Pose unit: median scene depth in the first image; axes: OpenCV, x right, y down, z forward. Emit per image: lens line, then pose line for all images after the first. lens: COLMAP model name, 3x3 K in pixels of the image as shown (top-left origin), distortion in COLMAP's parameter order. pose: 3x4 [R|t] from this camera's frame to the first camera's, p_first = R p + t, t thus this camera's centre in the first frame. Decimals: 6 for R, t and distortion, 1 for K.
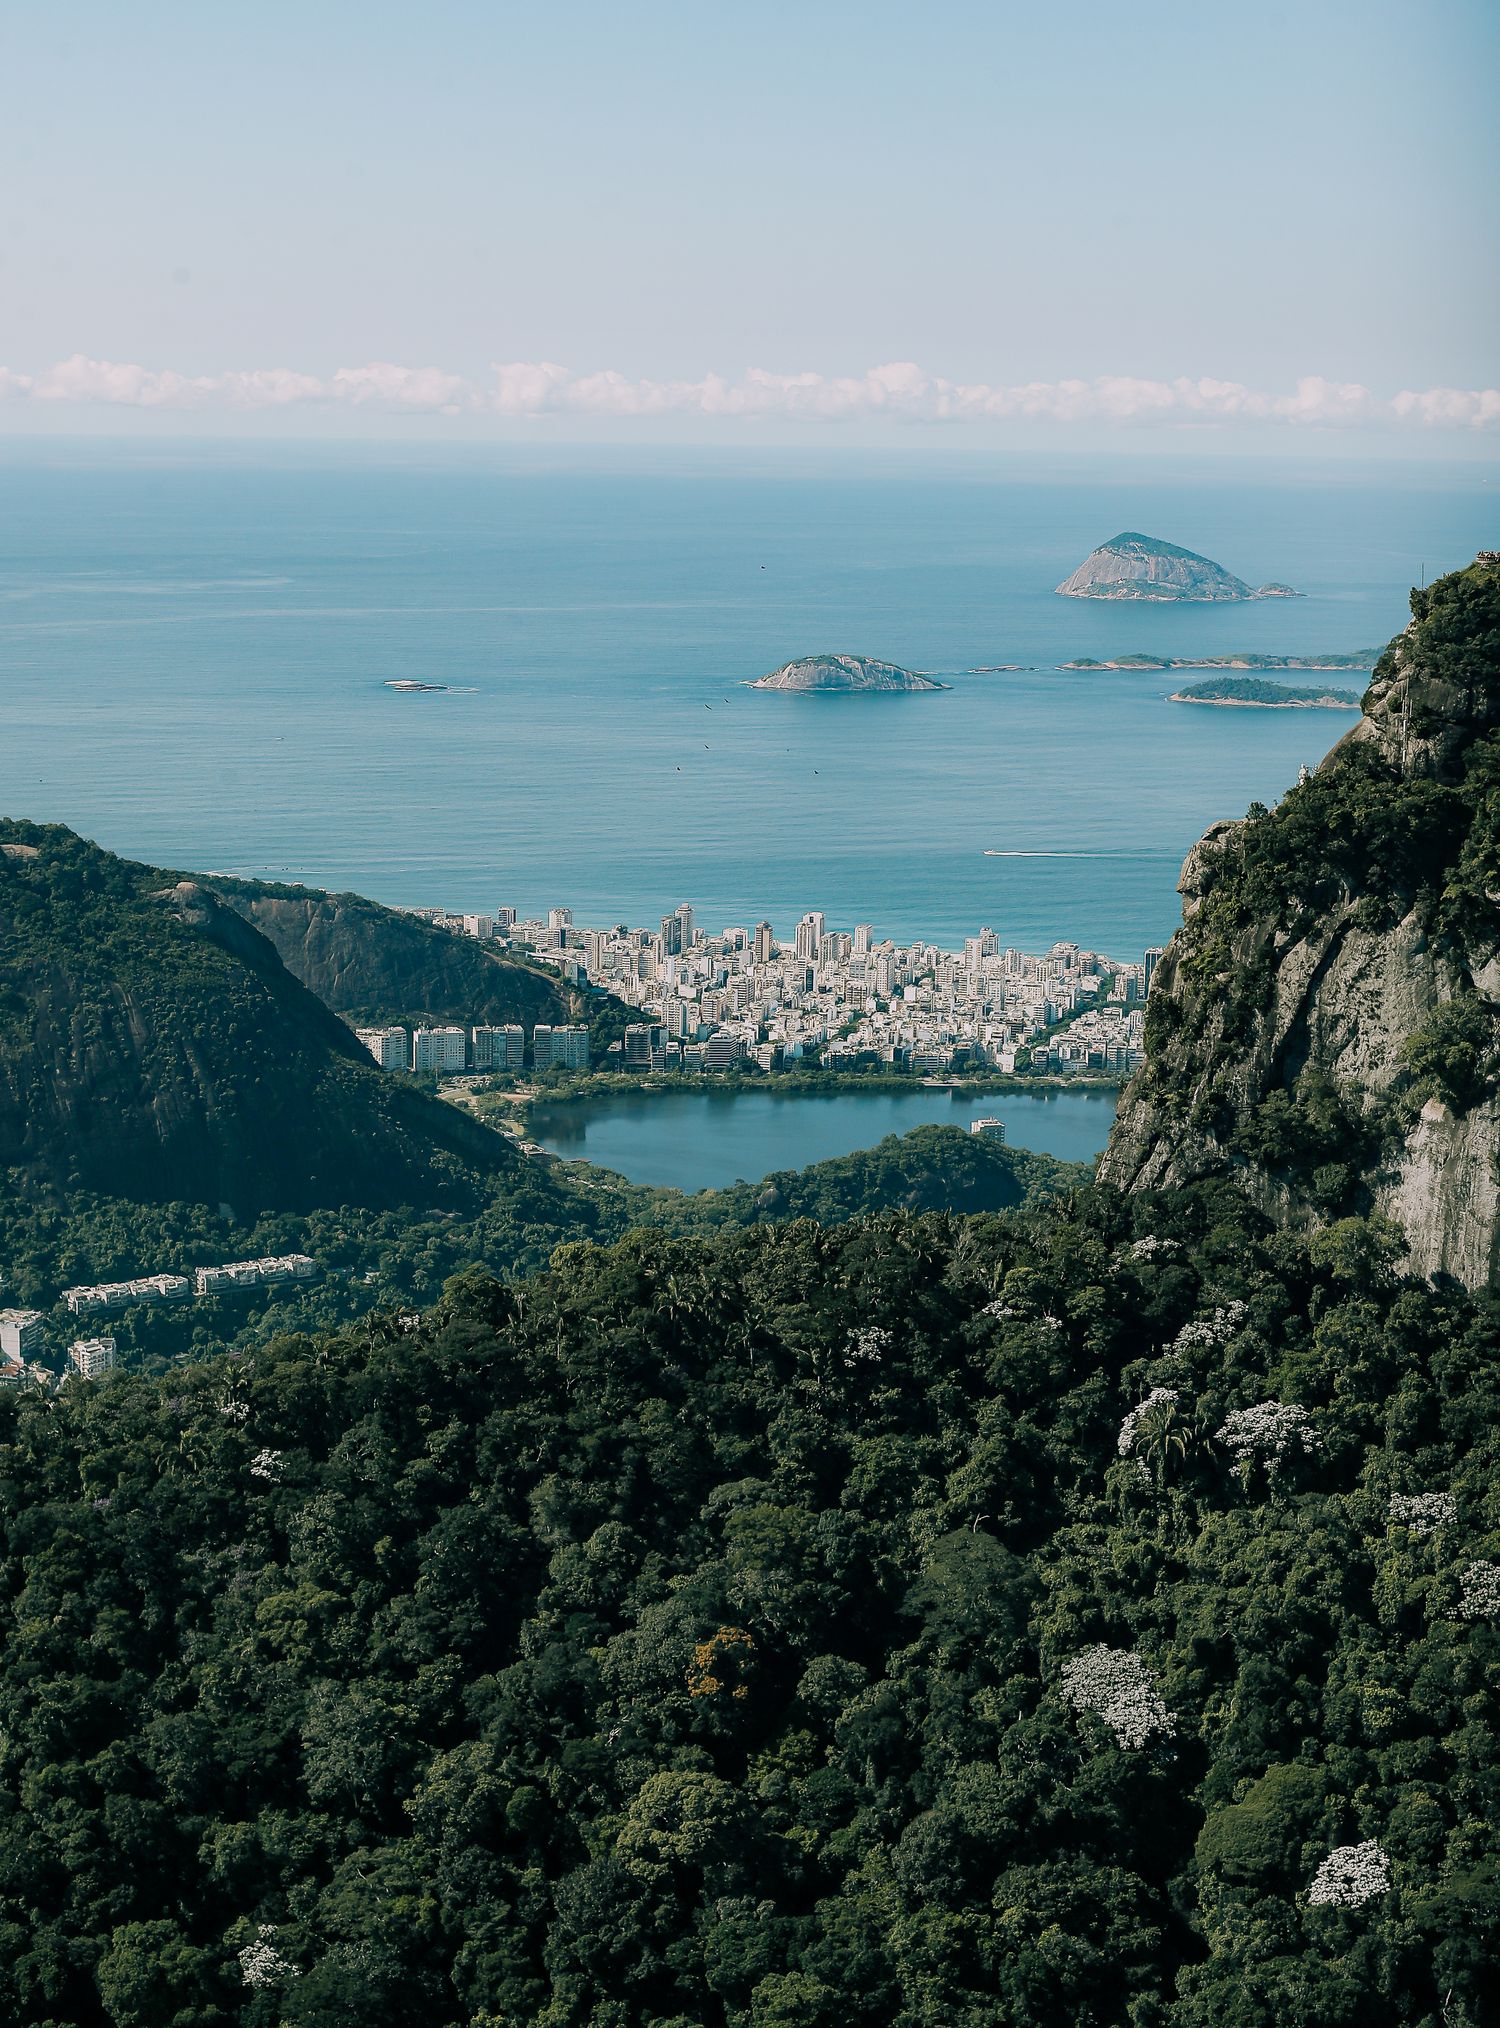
lens RADIAL K [[3363.7, 0, 750.0], [0, 3363.7, 1014.0], [0, 0, 1]] dist [-0.146997, 0.030568]
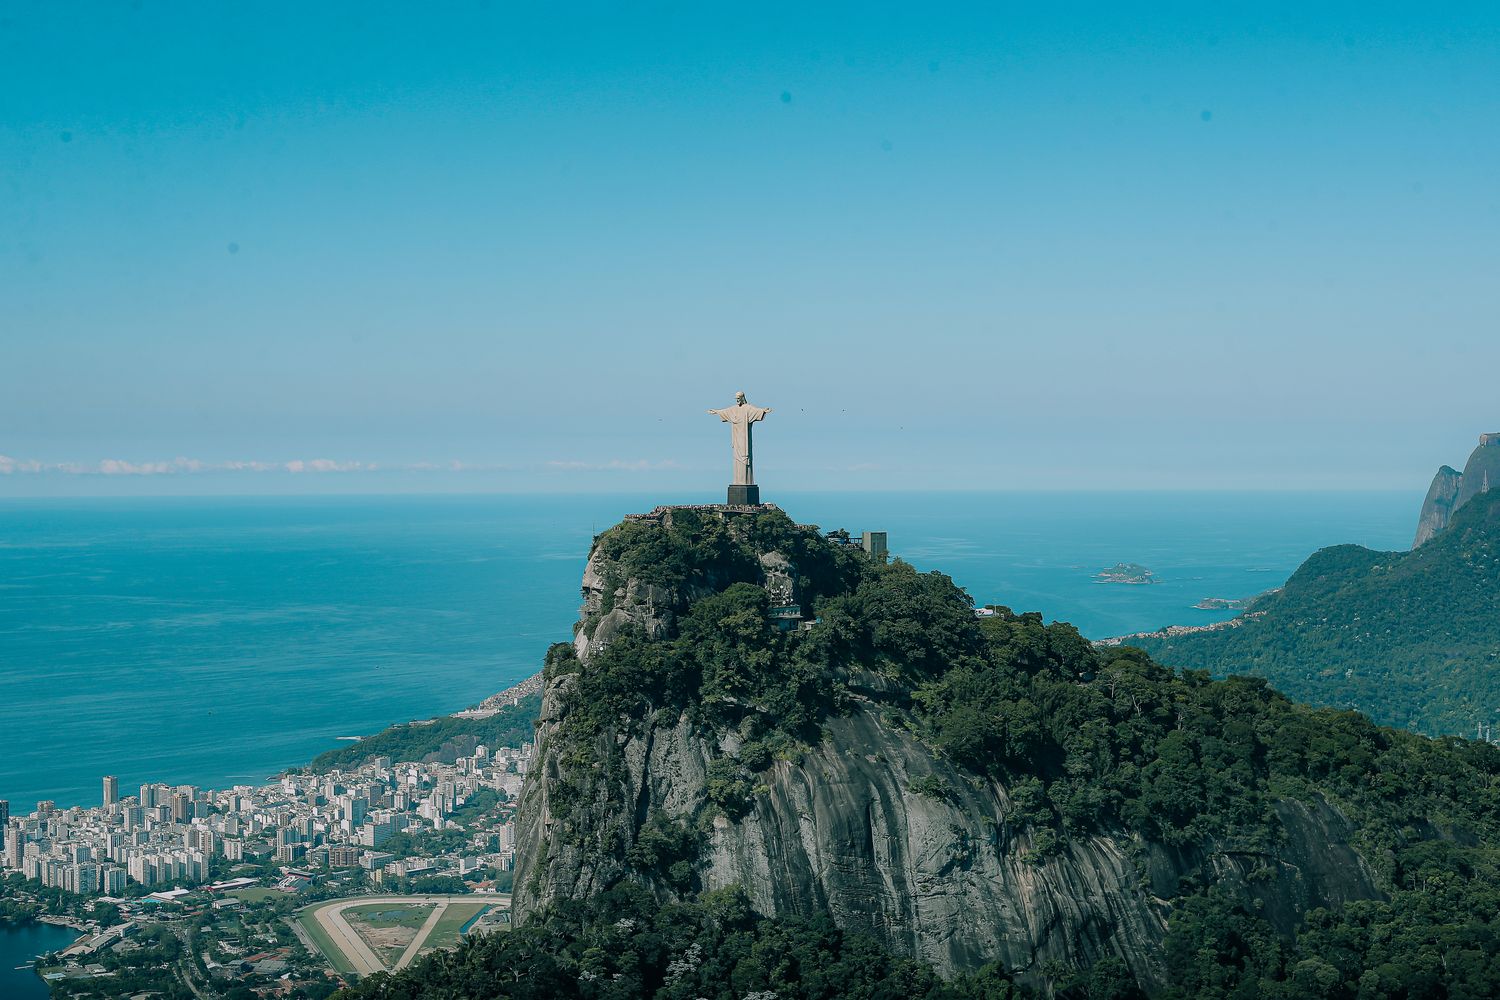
lens RADIAL K [[2136.0, 0, 750.0], [0, 2136.0, 500.0], [0, 0, 1]] dist [-0.033786, -0.001591]
pose [[0.665925, -0.029198, 0.745447, -0.620133], [0.144453, 0.985369, -0.090447, -0.034797], [-0.731900, 0.167913, 0.660400, 0.202901]]
